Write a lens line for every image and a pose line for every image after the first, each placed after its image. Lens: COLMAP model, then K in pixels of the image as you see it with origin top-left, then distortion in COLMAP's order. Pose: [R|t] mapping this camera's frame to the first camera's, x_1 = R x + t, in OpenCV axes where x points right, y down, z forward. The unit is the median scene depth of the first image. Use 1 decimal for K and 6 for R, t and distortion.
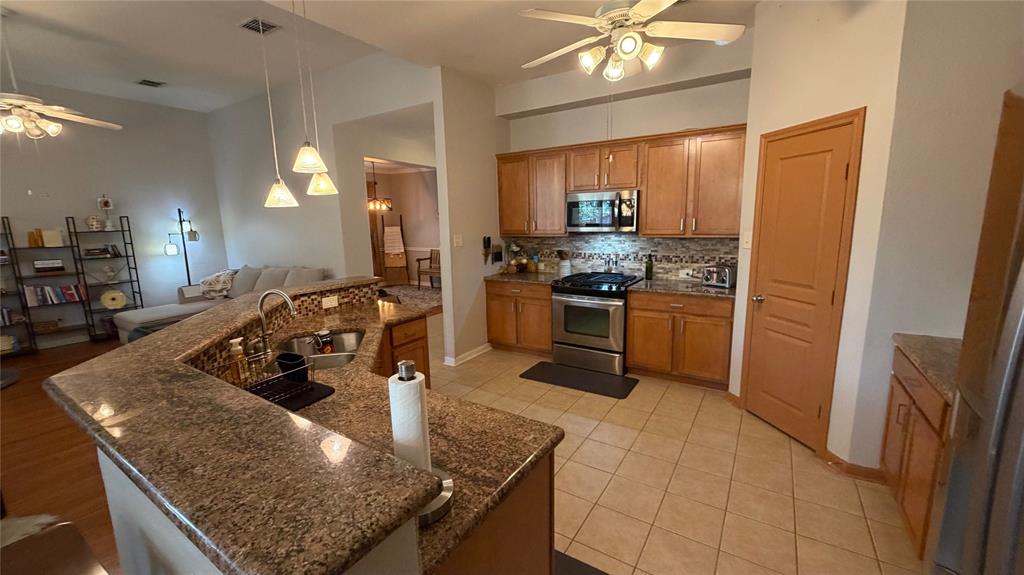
lens RADIAL K [[407.2, 0, 507.7], [0, 407.2, 288.9], [0, 0, 1]] dist [0.000439, 0.000444]
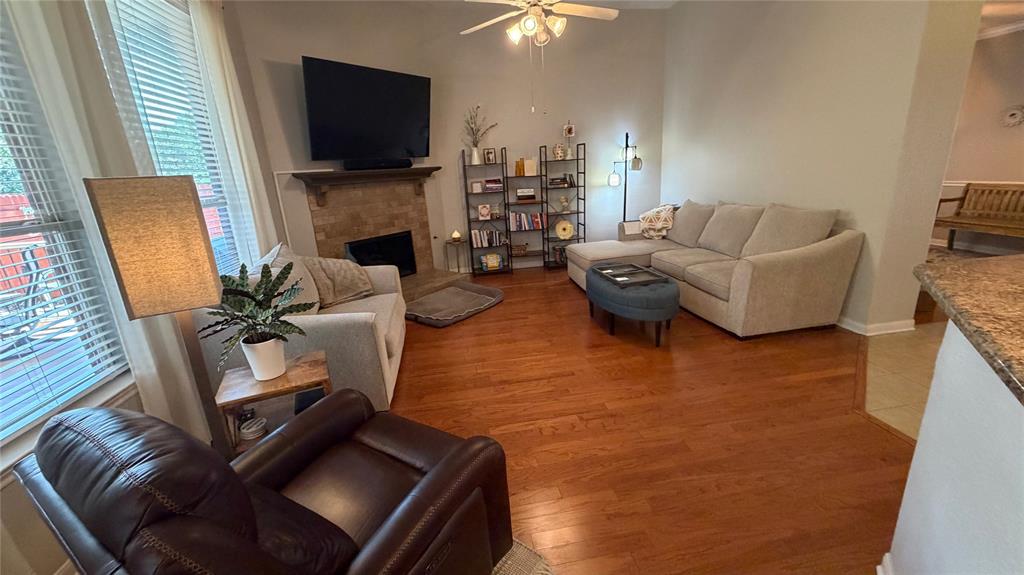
lens RADIAL K [[407.2, 0, 511.1], [0, 407.2, 287.4], [0, 0, 1]] dist [0.000439, 0.000444]
pose [[0.674130, 0.189304, -0.713942, -0.360922], [-0.082814, 0.979875, 0.181620, -0.007649], [0.733956, -0.063311, 0.676240, 0.244685]]
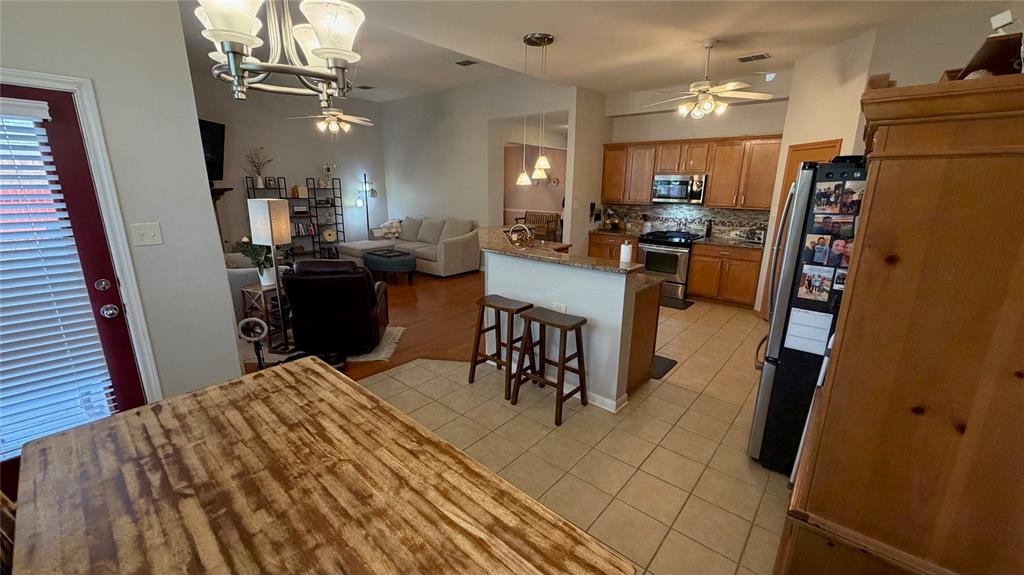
lens RADIAL K [[407.2, 0, 508.2], [0, 407.2, 287.7], [0, 0, 1]] dist [0.000439, 0.000444]
pose [[0.990427, 0.065950, -0.121263, -0.151679], [-0.056069, 0.994957, 0.083164, 0.067160], [0.126136, -0.075569, 0.989130, -0.479559]]
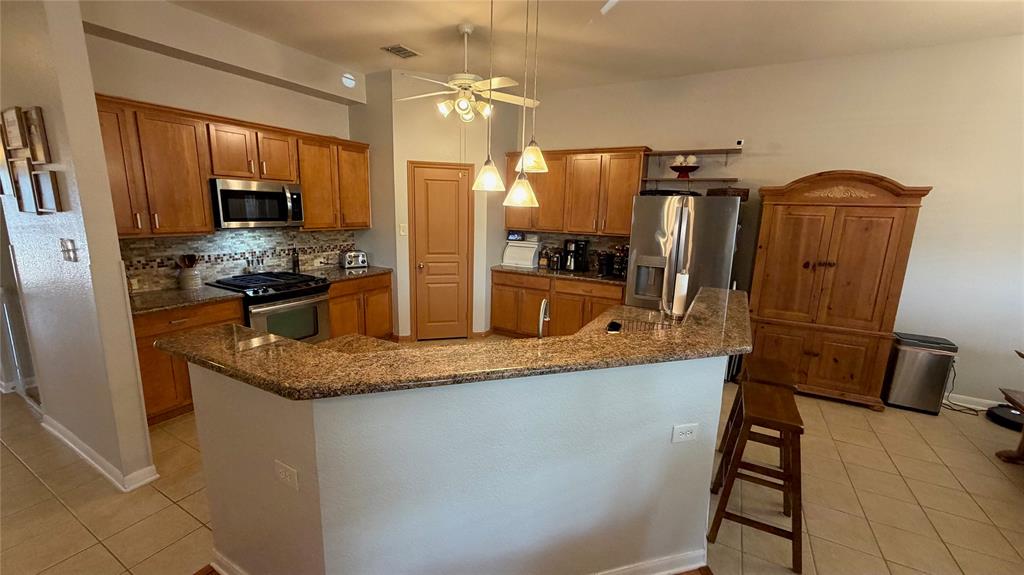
lens RADIAL K [[407.2, 0, 510.6], [0, 407.2, 286.4], [0, 0, 1]] dist [0.000439, 0.000444]
pose [[-0.075665, -0.171600, 0.982257, -0.622317], [0.145971, 0.972562, 0.181151, -0.086592], [-0.986391, 0.157087, -0.048540, 0.477997]]
